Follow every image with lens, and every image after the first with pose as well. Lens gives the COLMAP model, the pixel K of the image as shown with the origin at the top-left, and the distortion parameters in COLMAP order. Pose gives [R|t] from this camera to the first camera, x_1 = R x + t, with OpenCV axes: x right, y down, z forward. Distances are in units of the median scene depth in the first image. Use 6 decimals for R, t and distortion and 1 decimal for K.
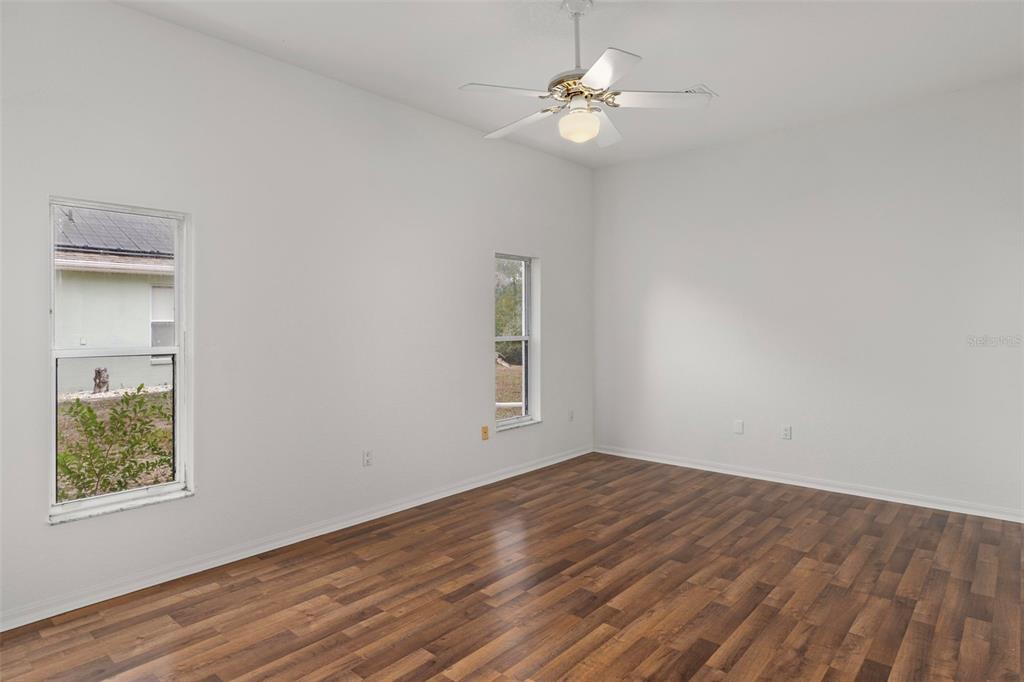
lens RADIAL K [[598.8, 0, 501.7], [0, 598.8, 338.7], [0, 0, 1]] dist [-0.003442, 0.000477]
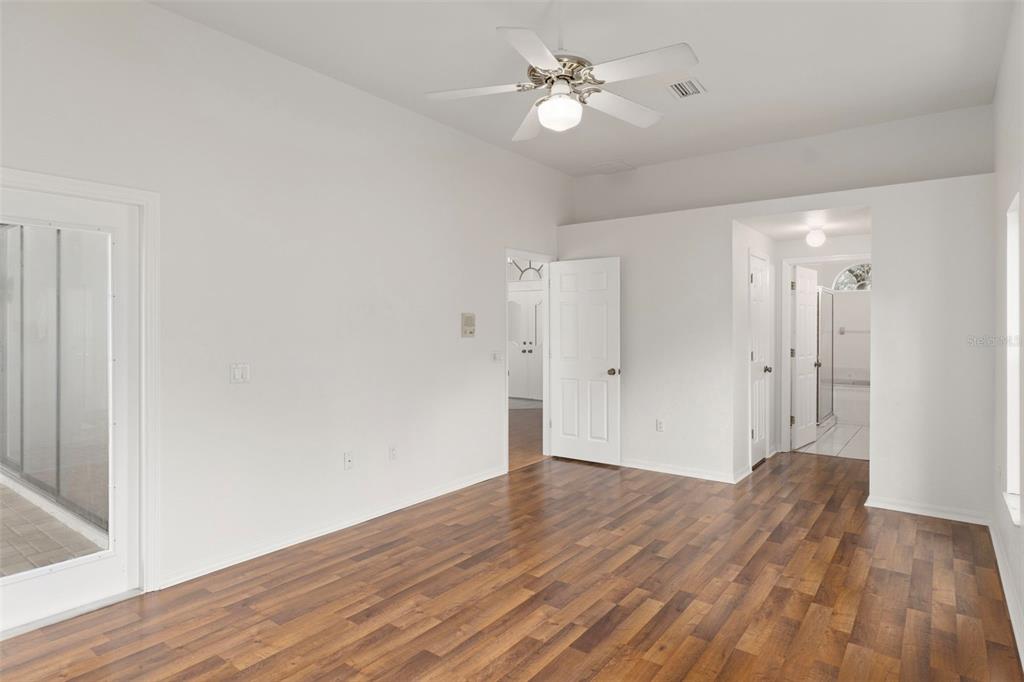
lens RADIAL K [[598.8, 0, 501.7], [0, 598.8, 338.7], [0, 0, 1]] dist [-0.003442, 0.000477]
pose [[-0.997103, 0.005505, -0.075869, 0.304476], [0.002192, 0.999043, 0.043675, -0.048092], [0.076037, 0.043382, -0.996161, 1.981409]]
